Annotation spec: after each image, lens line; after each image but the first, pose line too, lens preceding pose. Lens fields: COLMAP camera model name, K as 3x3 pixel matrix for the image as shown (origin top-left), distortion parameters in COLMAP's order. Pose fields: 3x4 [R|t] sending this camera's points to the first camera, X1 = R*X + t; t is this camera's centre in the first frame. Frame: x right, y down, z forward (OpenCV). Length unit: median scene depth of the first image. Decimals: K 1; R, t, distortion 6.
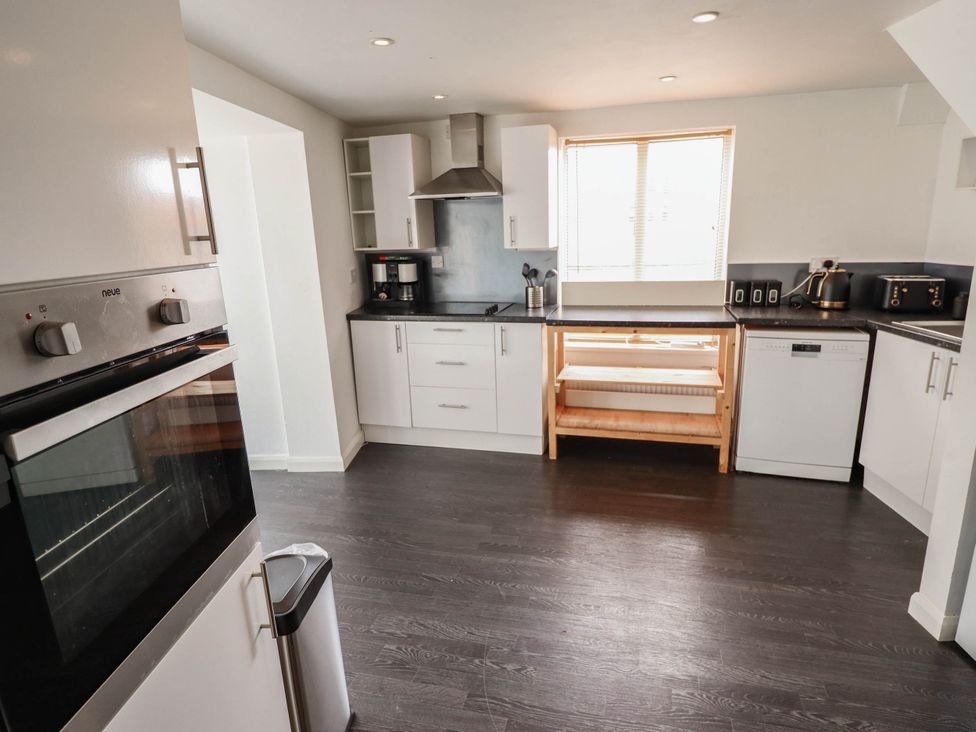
lens RADIAL K [[541.1, 0, 488.0], [0, 541.1, 366.0], [0, 0, 1]] dist [0.012772, -0.022500]
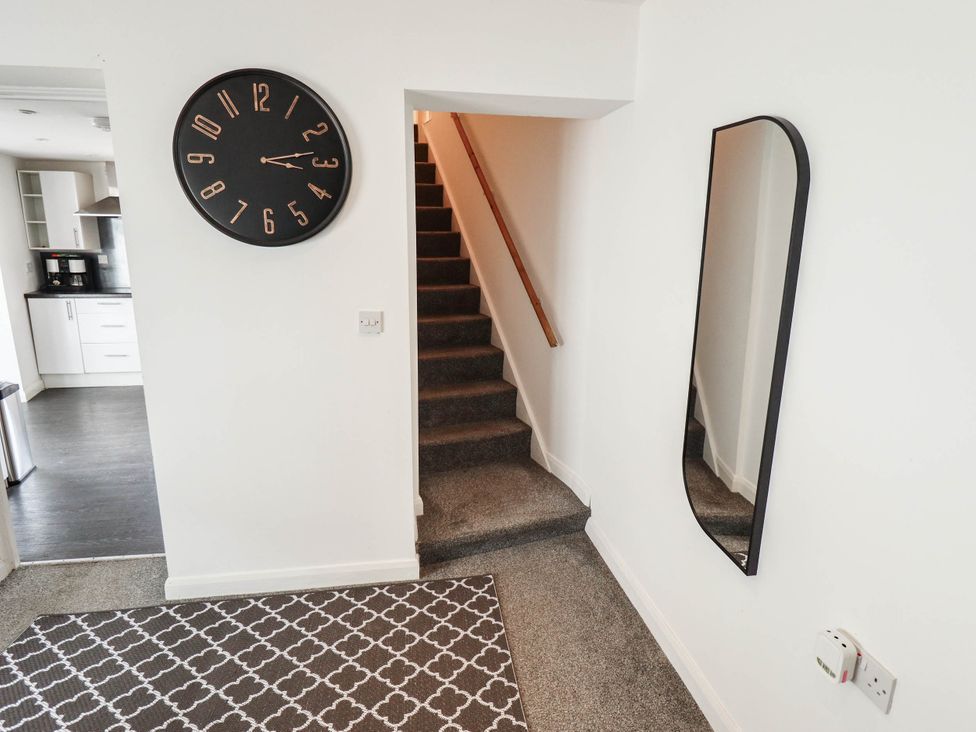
lens RADIAL K [[541.1, 0, 488.0], [0, 541.1, 366.0], [0, 0, 1]] dist [0.012772, -0.022500]
pose [[0.900067, -0.048407, 0.433054, 0.193352], [0.061877, 0.997938, -0.017056, 0.178135], [-0.431335, 0.042148, 0.901207, -0.722493]]
